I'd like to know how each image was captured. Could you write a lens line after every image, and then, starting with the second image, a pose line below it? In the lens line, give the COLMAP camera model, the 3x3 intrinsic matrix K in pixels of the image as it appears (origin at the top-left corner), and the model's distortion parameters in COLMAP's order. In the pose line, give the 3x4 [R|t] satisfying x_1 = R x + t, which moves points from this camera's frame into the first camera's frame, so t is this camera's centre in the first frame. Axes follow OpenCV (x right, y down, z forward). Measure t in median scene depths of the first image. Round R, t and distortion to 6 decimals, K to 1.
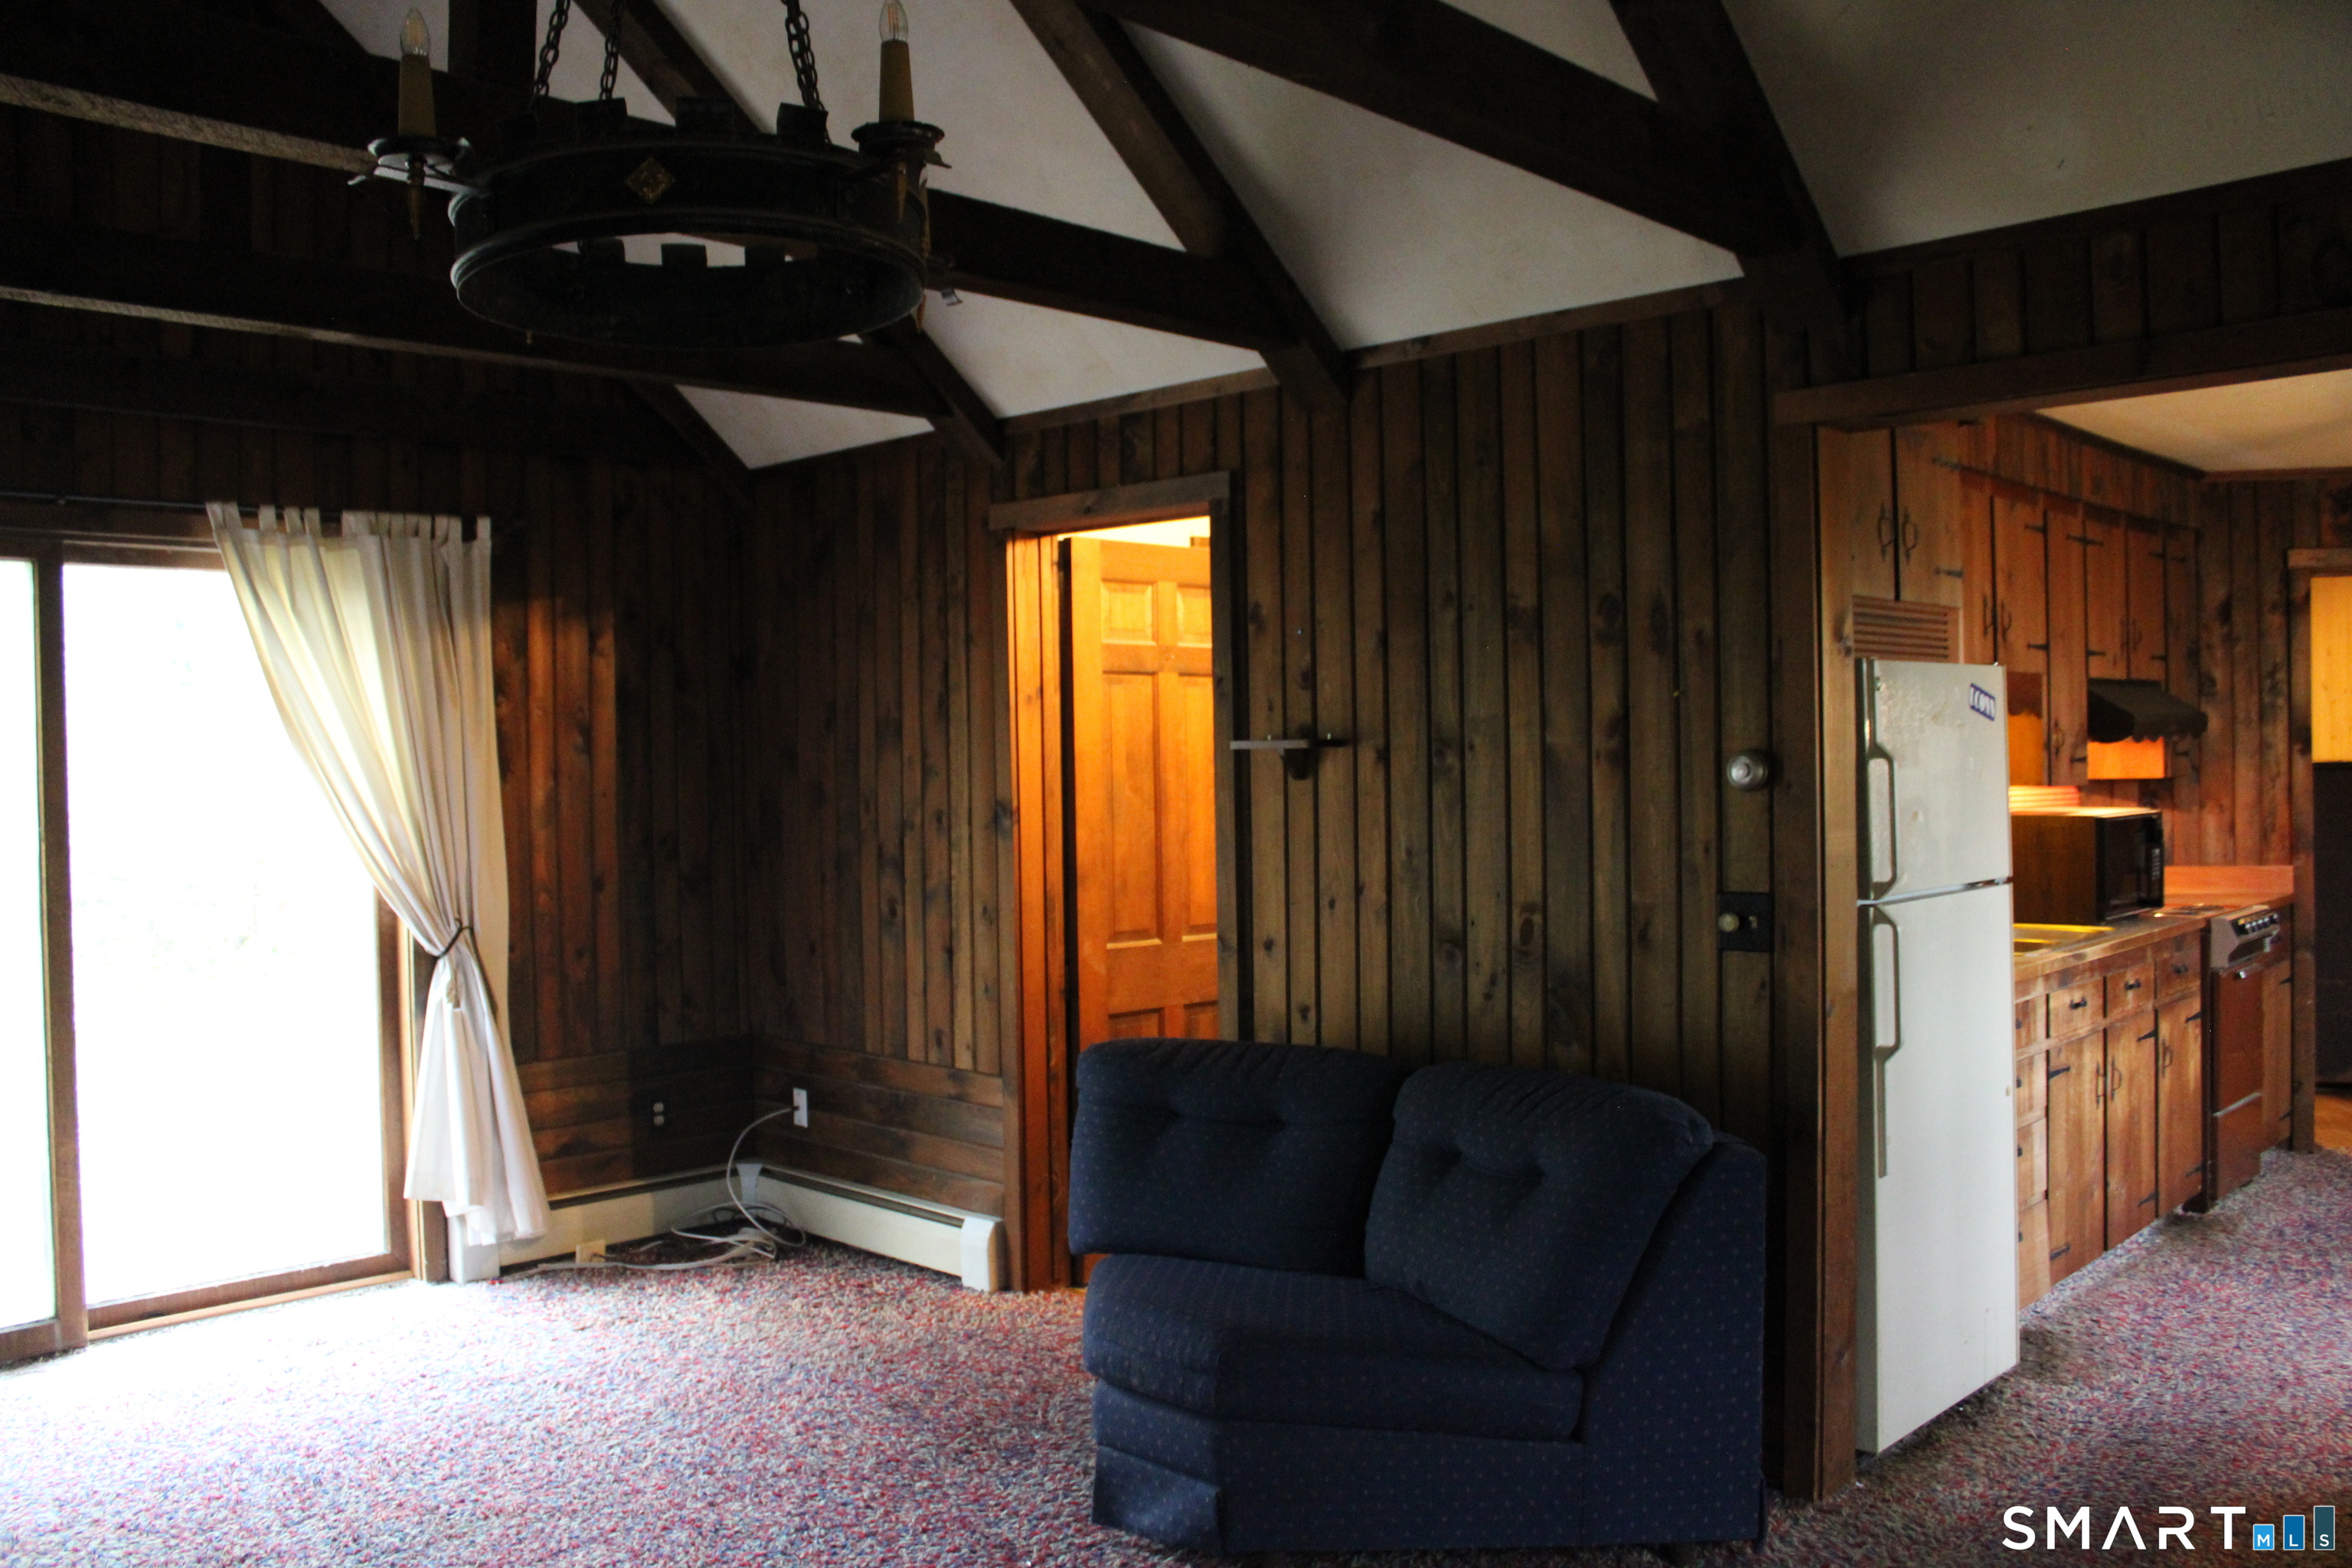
lens RADIAL K [[1950.1, 0, 1153.1], [0, 1950.1, 781.4], [0, 0, 1]] dist [-0.161315, 0.143804]
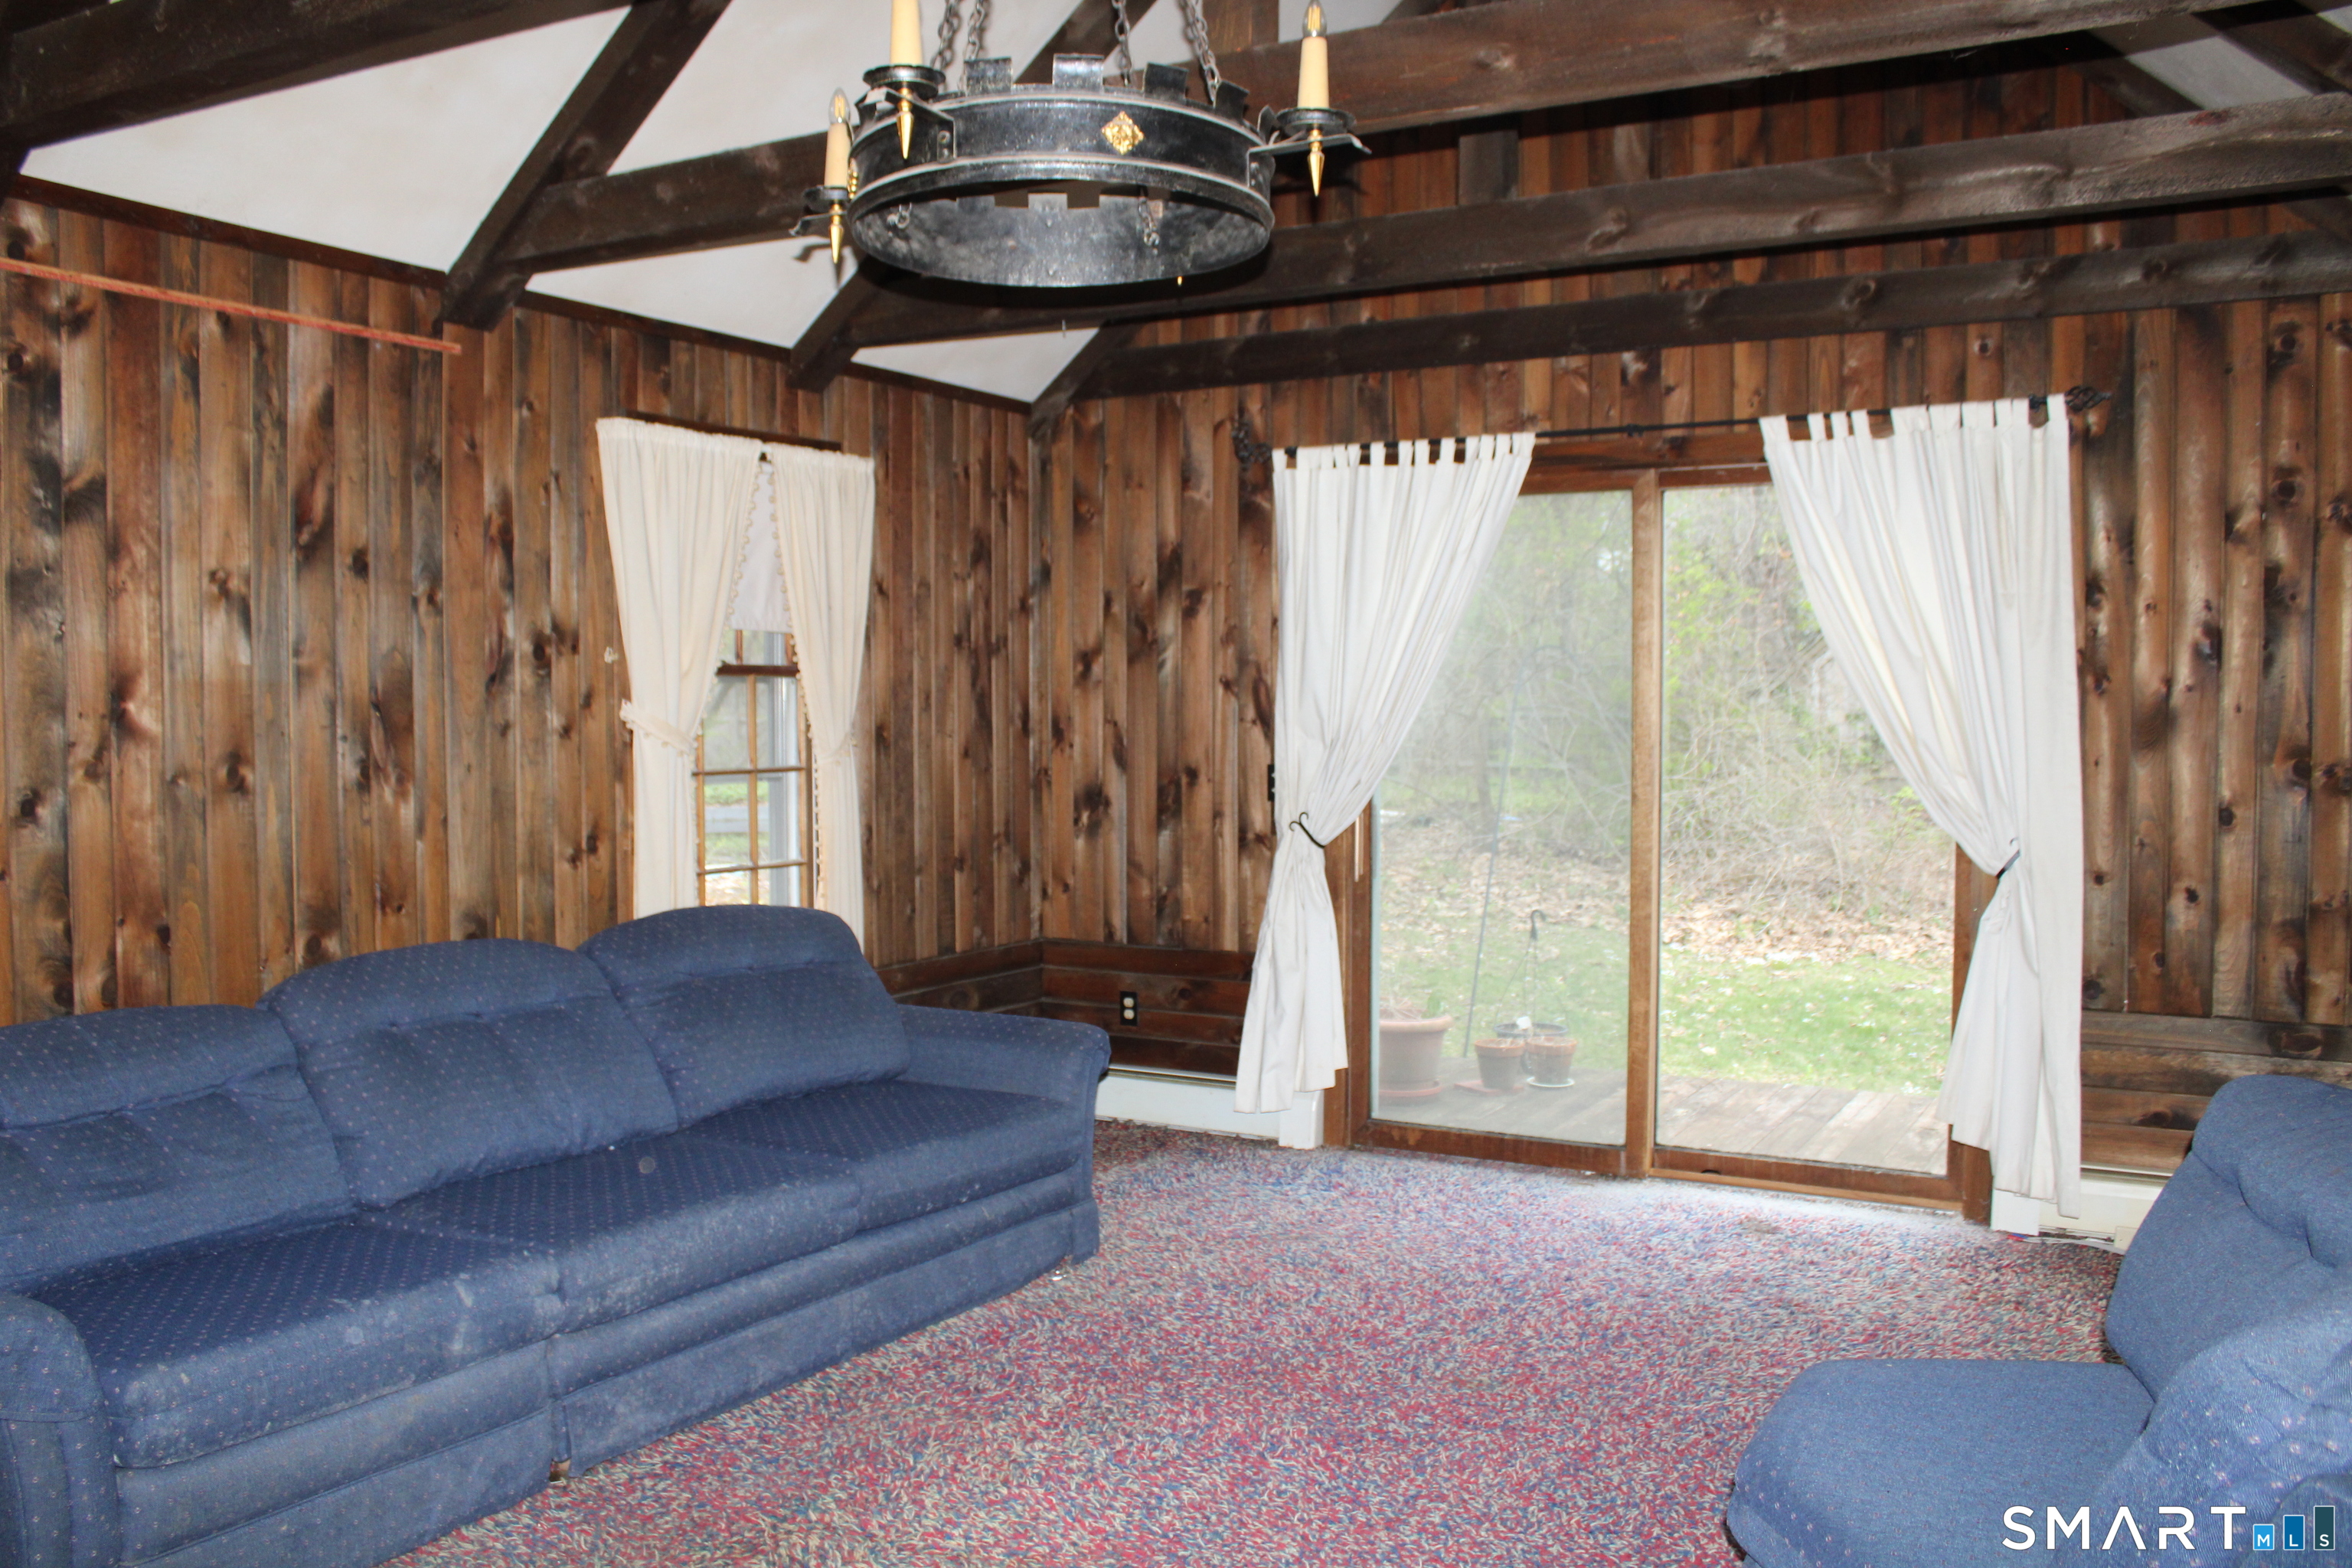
lens RADIAL K [[1950.1, 0, 1153.1], [0, 1950.1, 781.4], [0, 0, 1]] dist [-0.161315, 0.143804]
pose [[0.227176, 0.056768, -0.972198, 0.504937], [-0.012984, 0.998387, 0.055264, -0.000954], [0.973767, 0.000069, 0.227547, 0.456325]]
